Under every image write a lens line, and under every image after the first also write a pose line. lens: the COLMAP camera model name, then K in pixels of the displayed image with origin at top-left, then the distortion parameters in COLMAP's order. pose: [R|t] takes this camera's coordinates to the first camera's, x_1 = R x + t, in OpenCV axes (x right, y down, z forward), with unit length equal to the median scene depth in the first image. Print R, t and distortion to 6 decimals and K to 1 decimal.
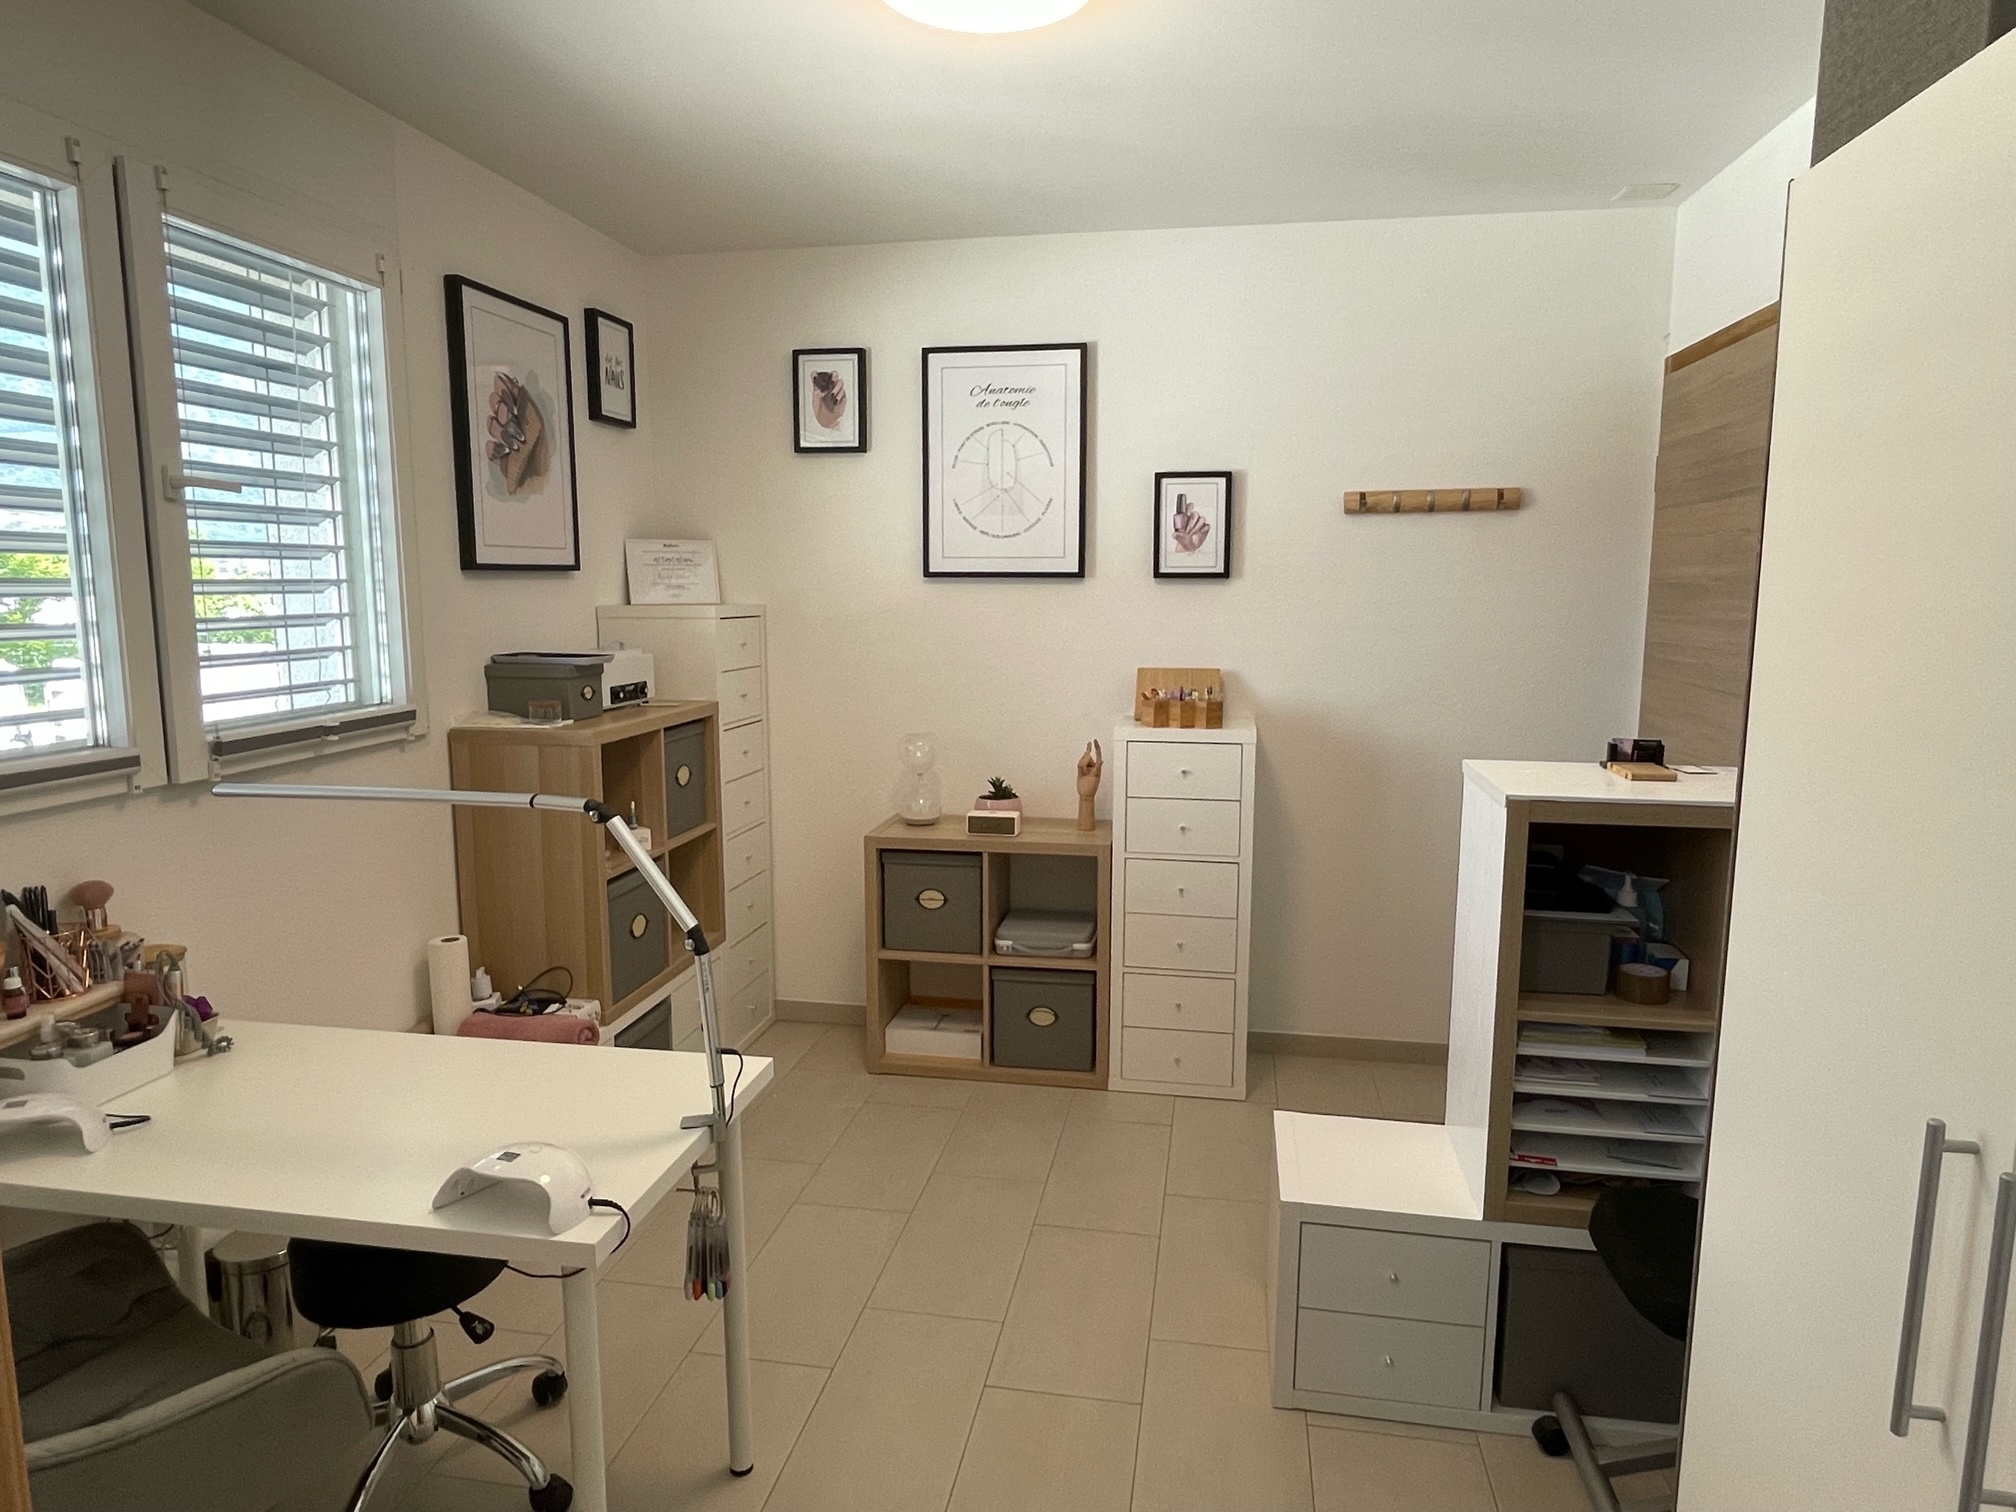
lens RADIAL K [[1226.6, 0, 1005.5], [0, 1226.6, 747.1], [0, 0, 1]] dist [0.001907, -0.000455]
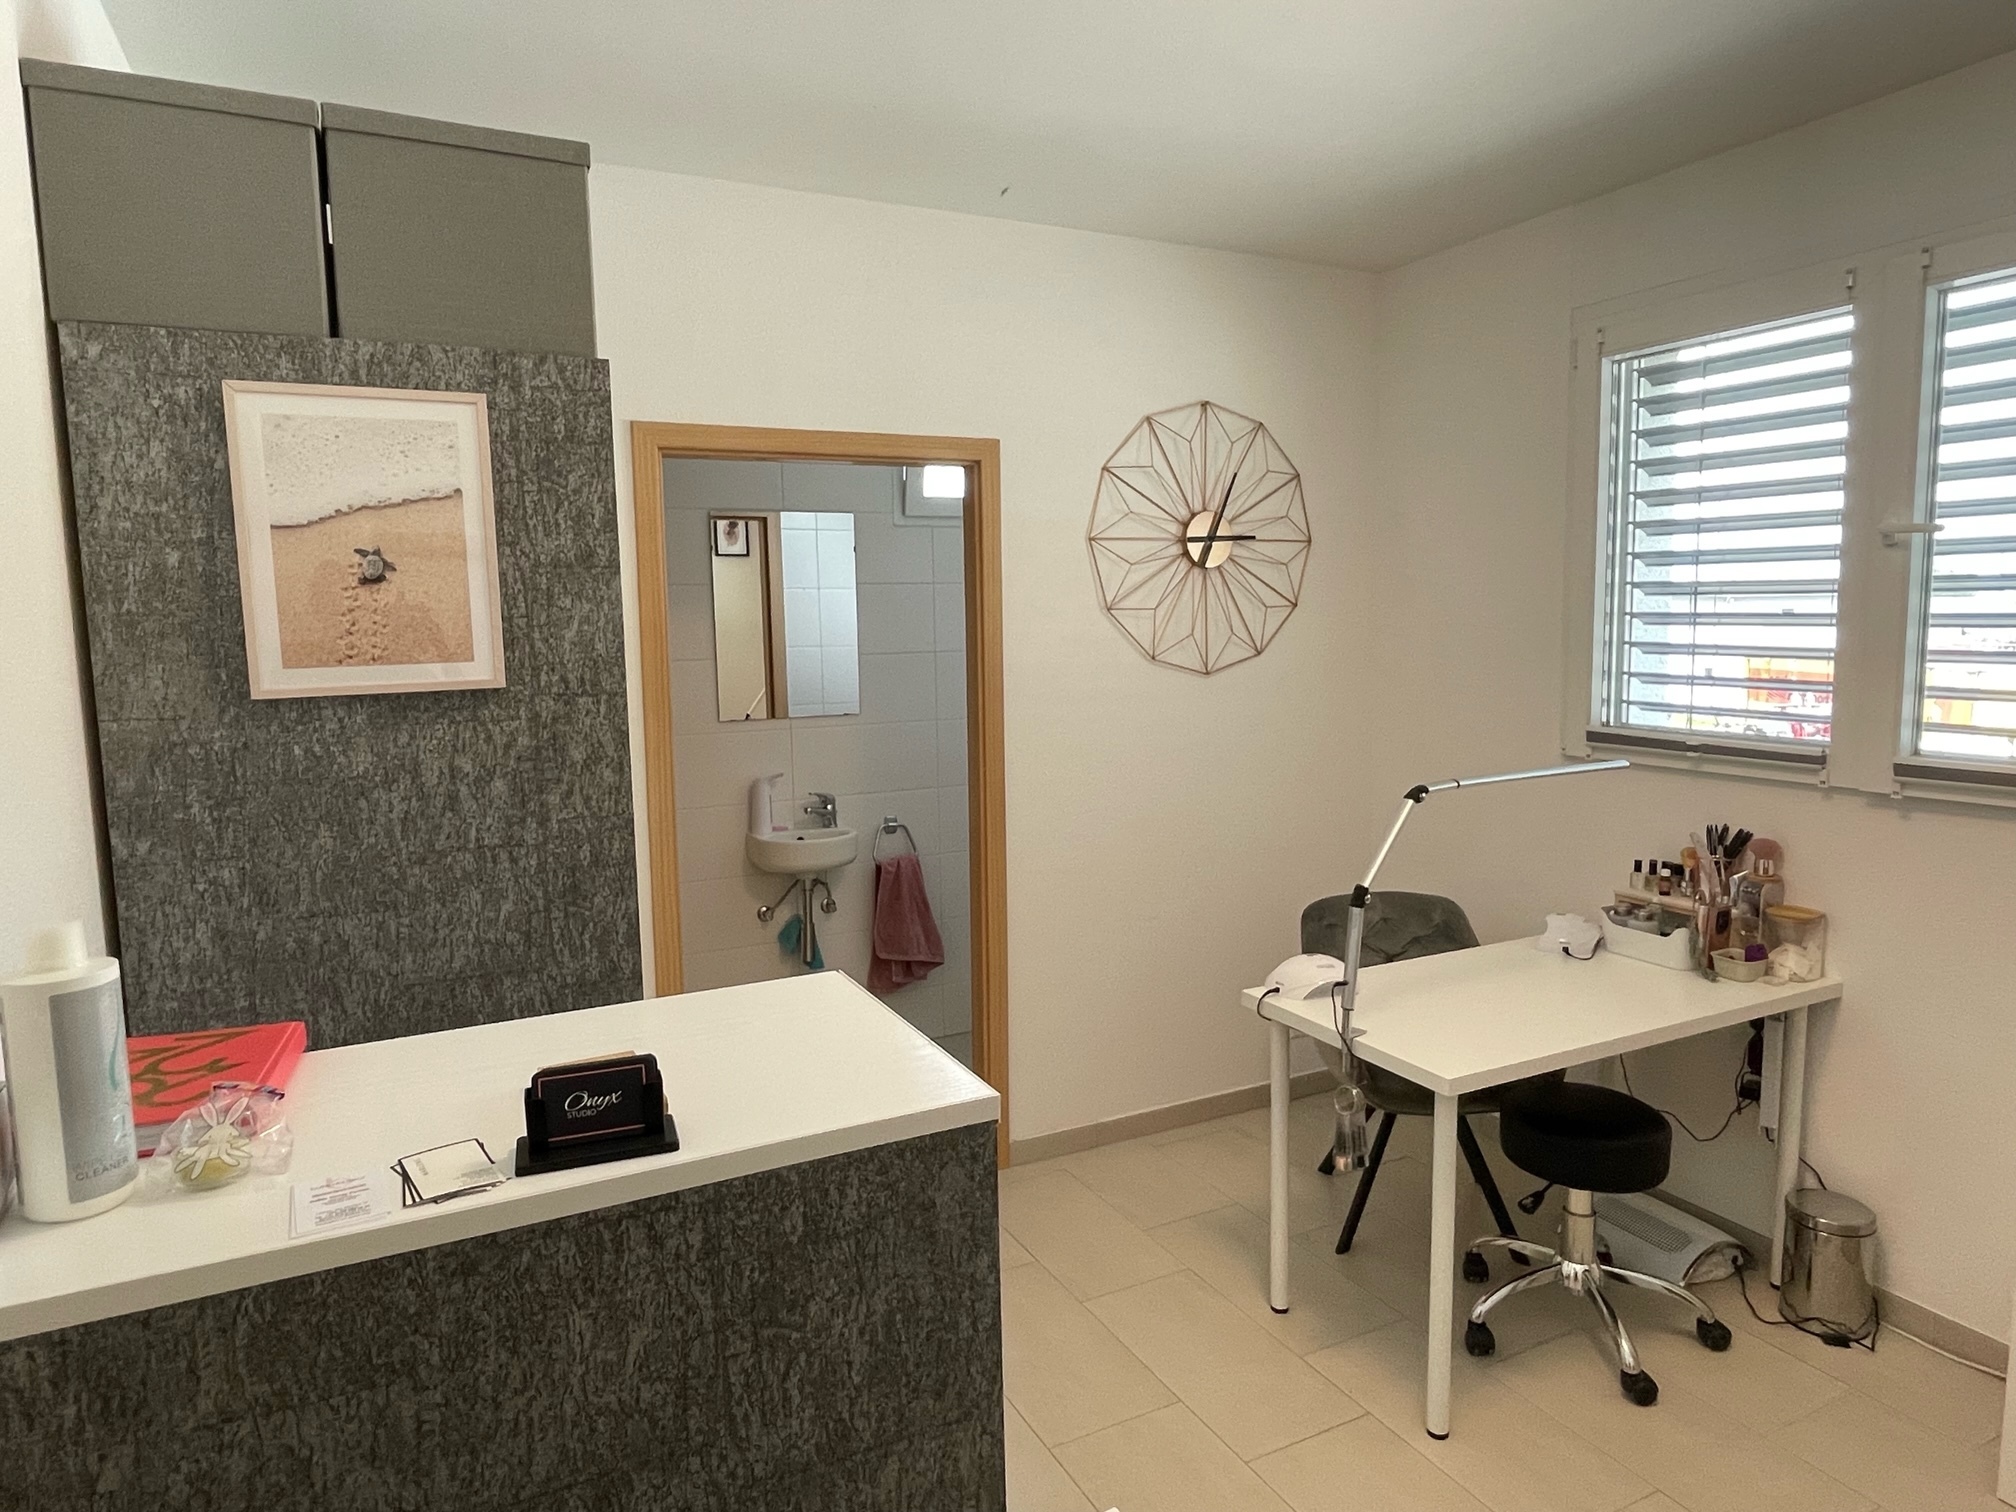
lens RADIAL K [[1226.6, 0, 1005.5], [0, 1226.6, 747.1], [0, 0, 1]] dist [0.001907, -0.000455]
pose [[-0.797886, 0.057312, -0.600078, 0.451745], [-0.086640, 0.974231, 0.208247, -0.124106], [0.596550, 0.218148, -0.772360, 0.965001]]
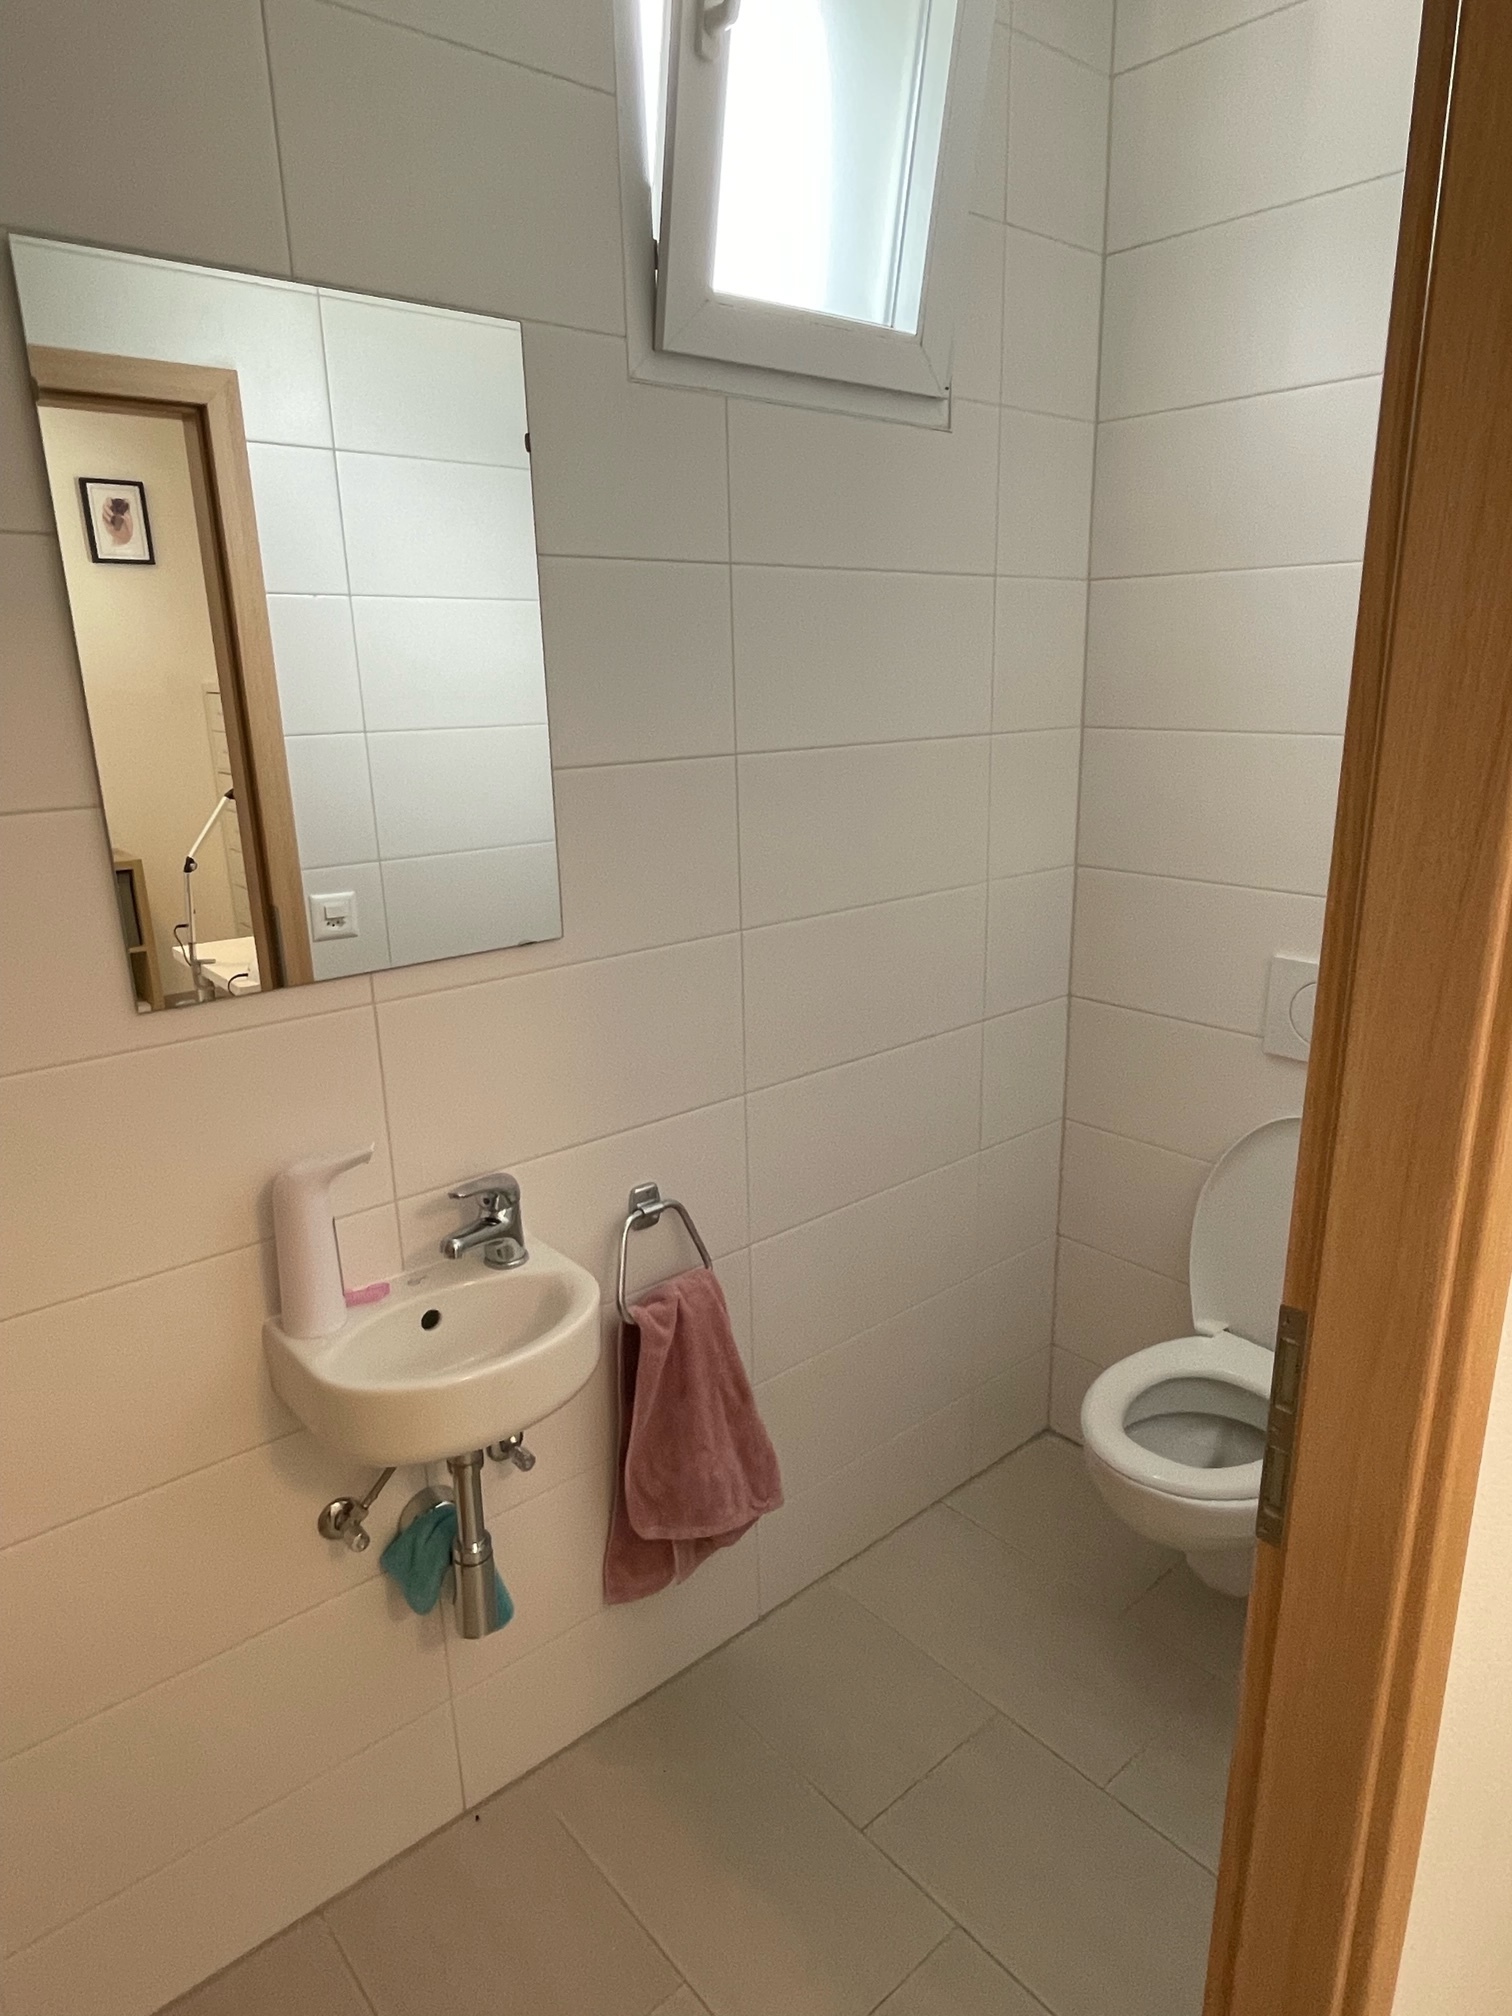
lens RADIAL K [[1226.6, 0, 756.0], [0, 1226.6, 1008.0], [0, 0, 1]] dist [0.001907, -0.000455]
pose [[-0.634034, 0.205381, -0.745533, 0.103838], [-0.101827, 0.933519, 0.343765, -0.018515], [0.766572, 0.293874, -0.570969, 0.202911]]
